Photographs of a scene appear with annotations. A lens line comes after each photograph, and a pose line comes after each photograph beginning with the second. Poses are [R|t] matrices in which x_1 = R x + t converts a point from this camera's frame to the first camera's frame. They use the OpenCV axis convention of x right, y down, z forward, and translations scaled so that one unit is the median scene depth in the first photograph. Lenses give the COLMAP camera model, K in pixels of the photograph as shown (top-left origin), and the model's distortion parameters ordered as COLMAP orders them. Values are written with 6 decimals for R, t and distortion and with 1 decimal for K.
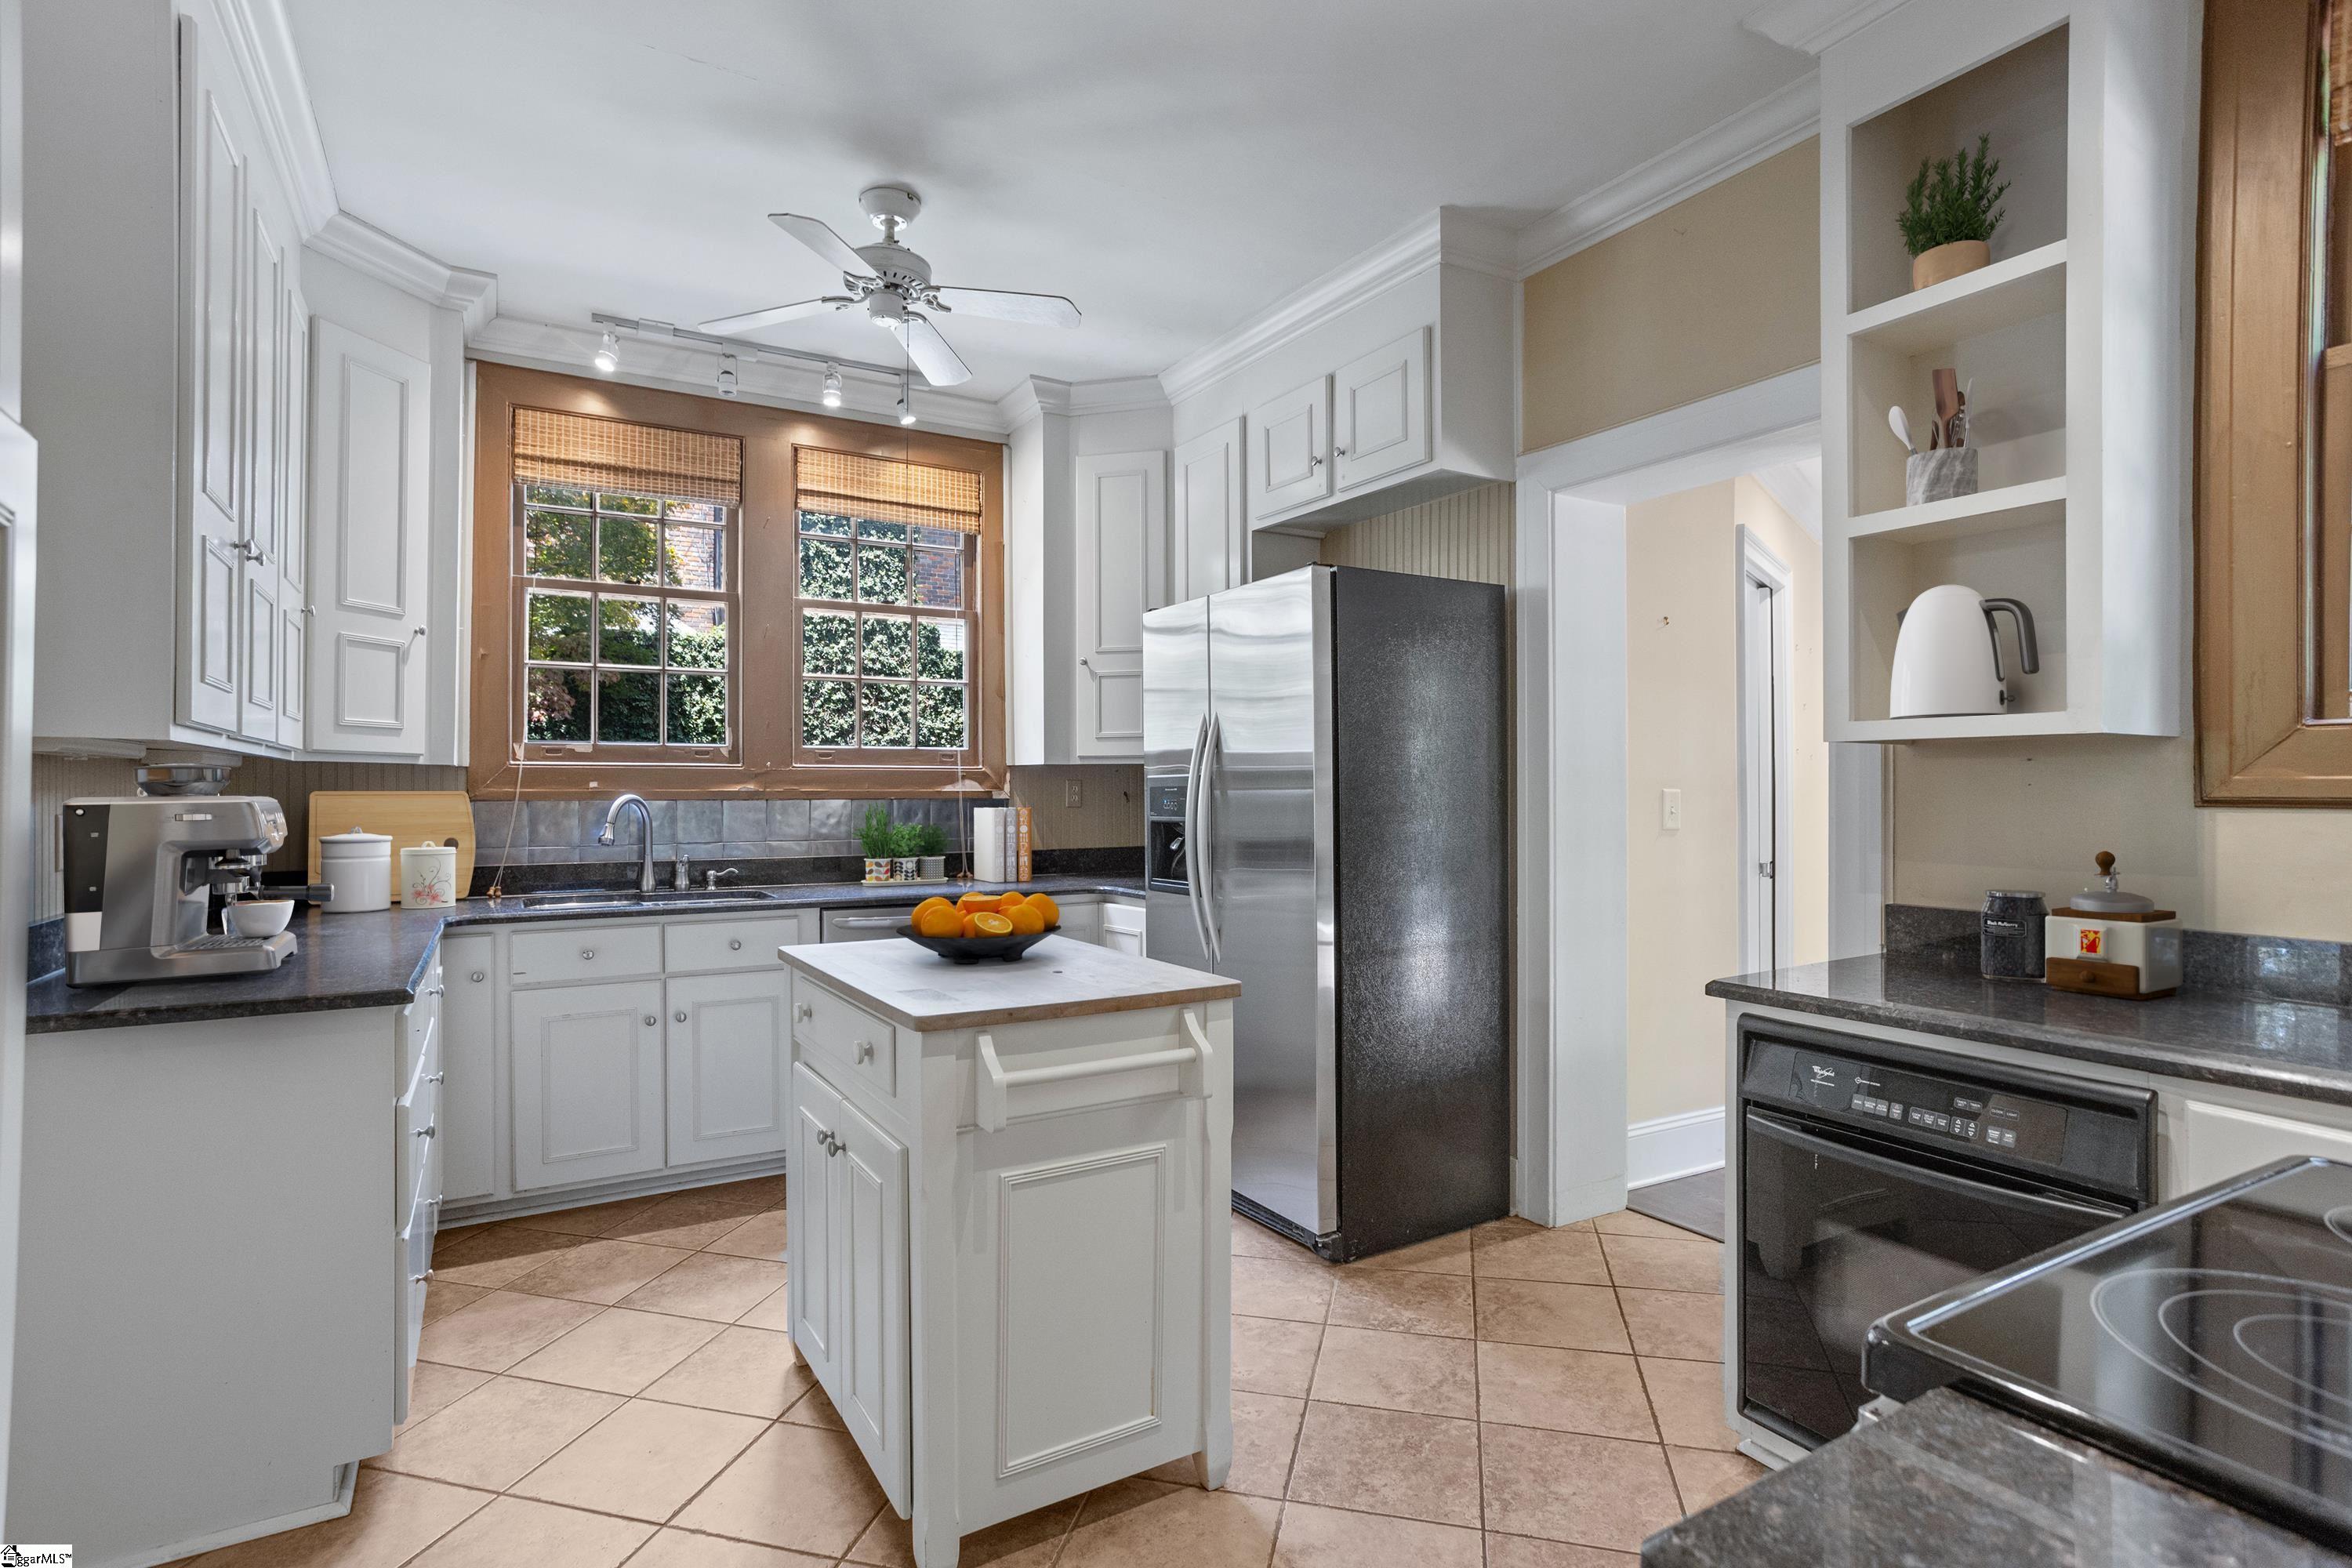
lens RADIAL K [[1159.9, 0, 1171.9], [0, 1159.9, 792.8], [0, 0, 1]] dist [-0.073226, 0.060728]
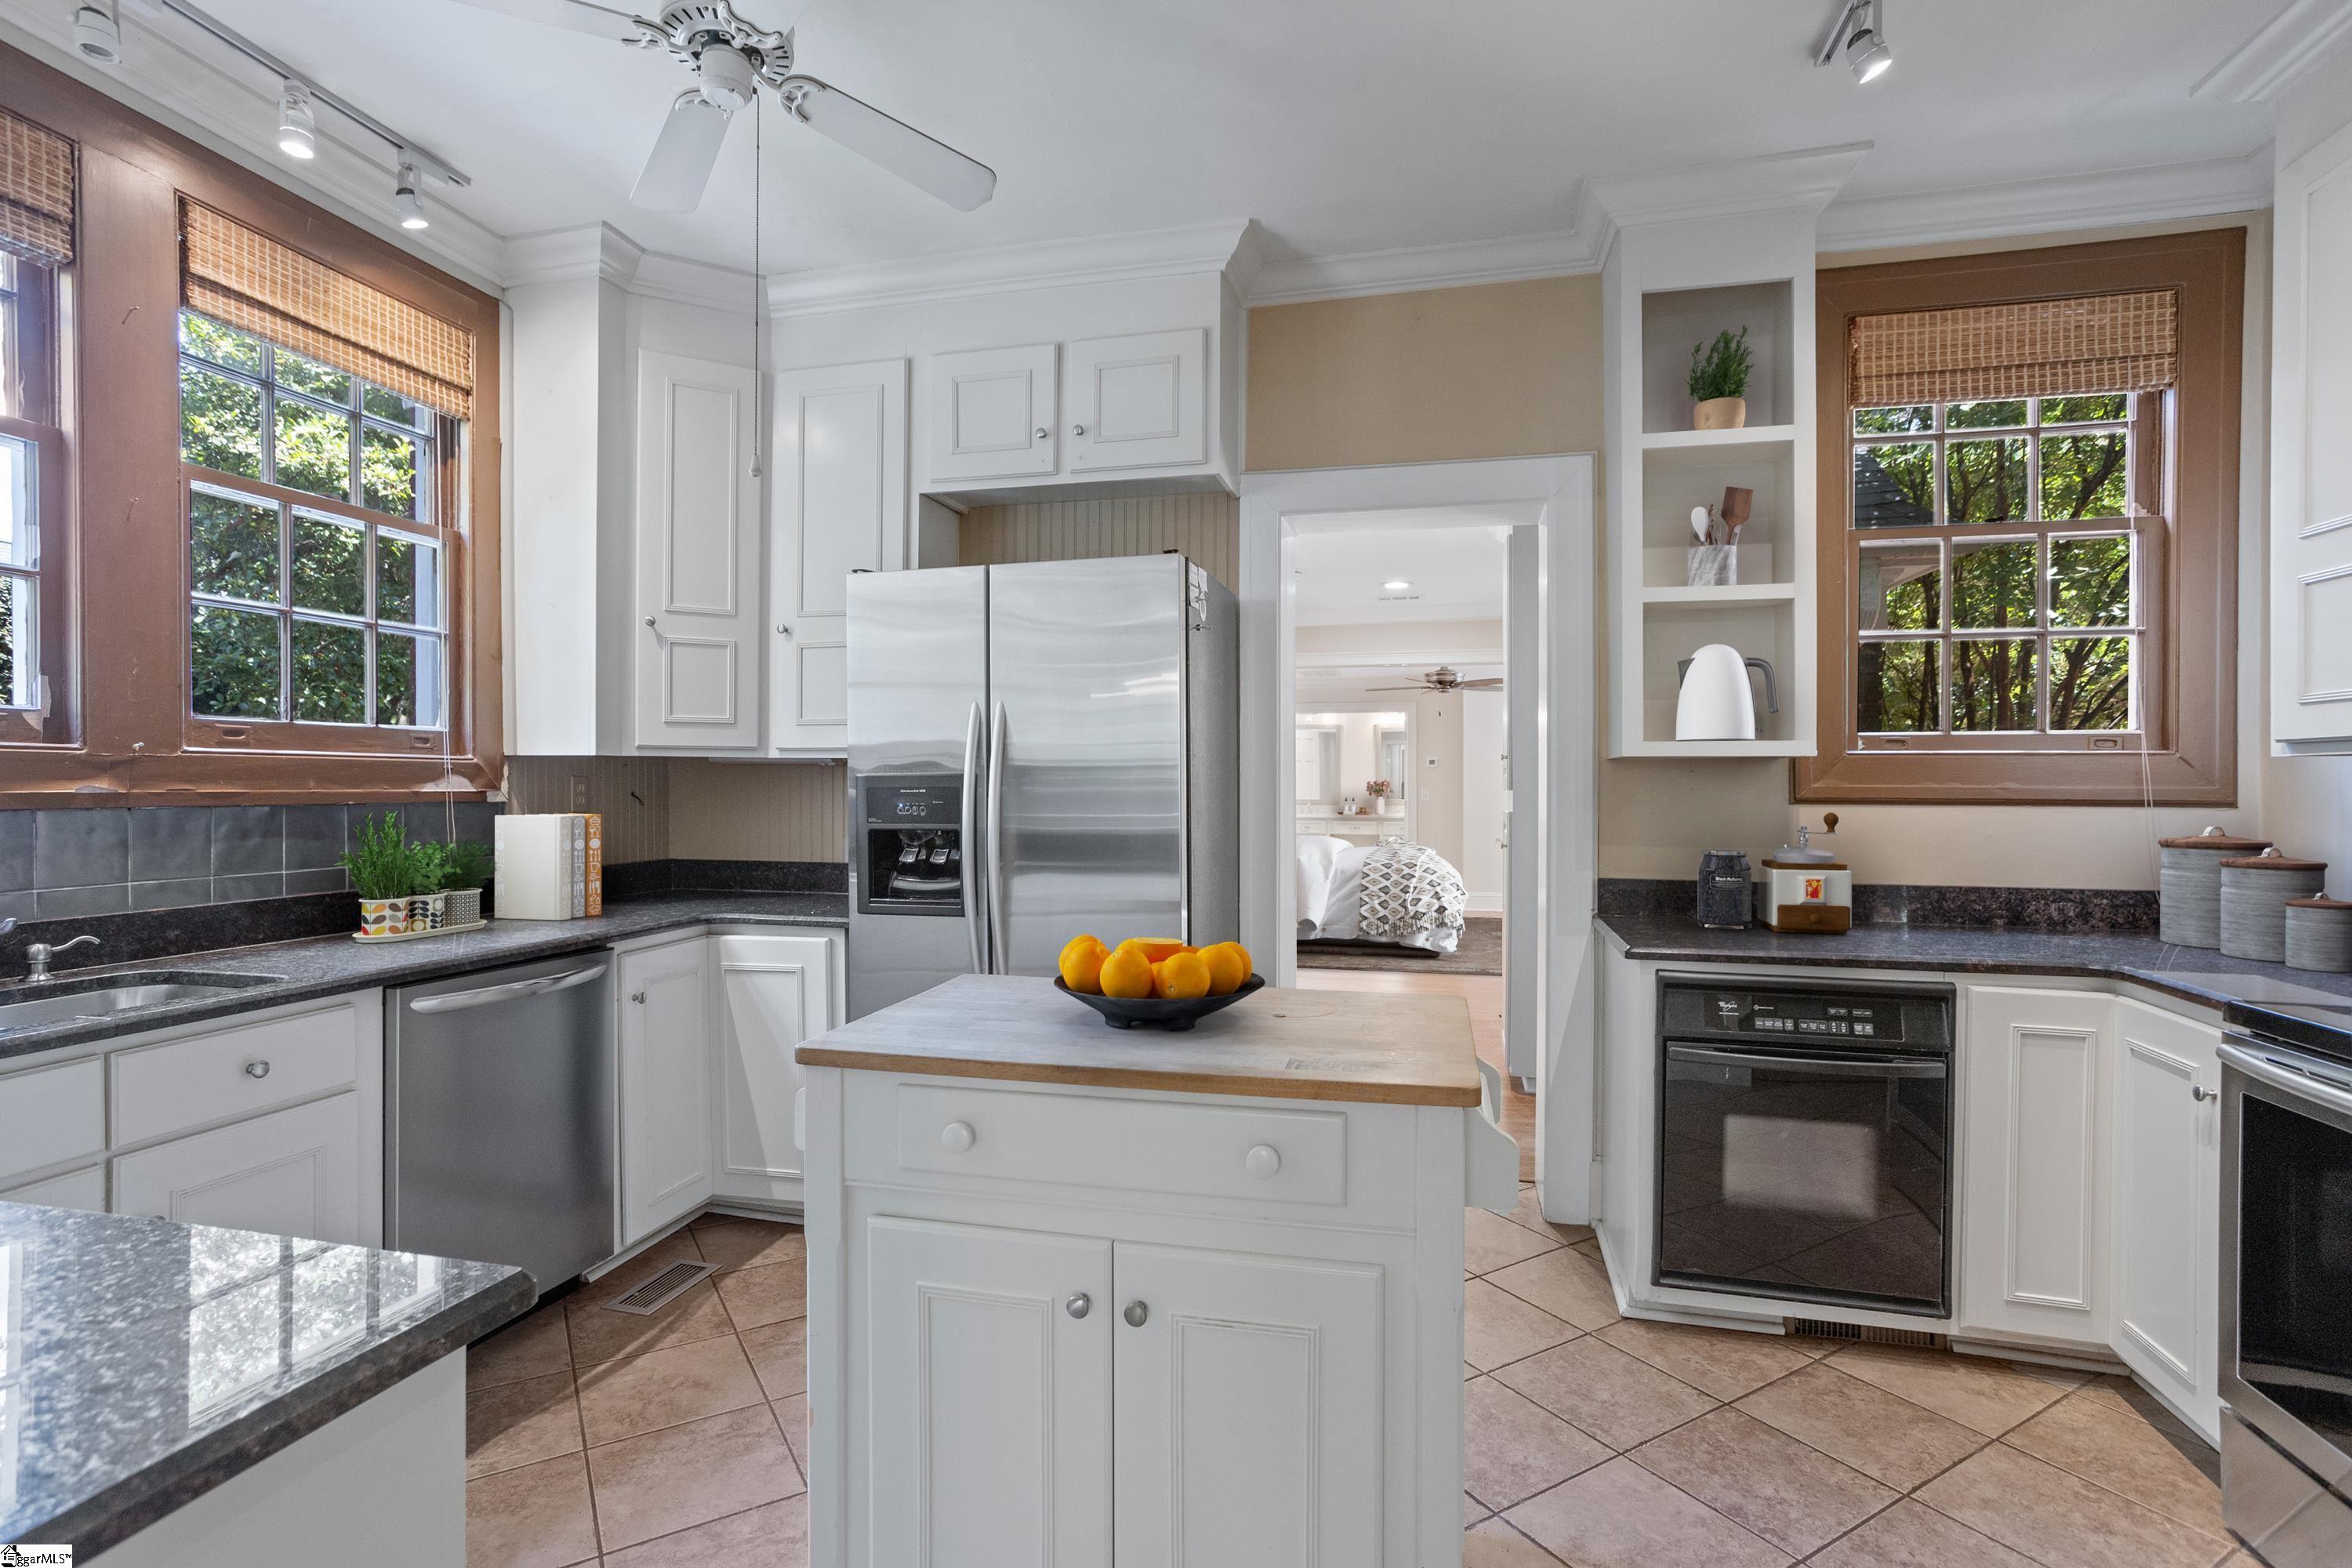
lens RADIAL K [[1106.6, 0, 1170.2], [0, 1106.6, 792.8], [0, 0, 1]] dist [-0.041333, 0.017852]
pose [[0.701459, -0.003649, 0.712701, -0.380868], [-0.000526, 0.999984, 0.005638, -0.005002], [-0.712710, -0.004329, 0.701446, 0.270860]]
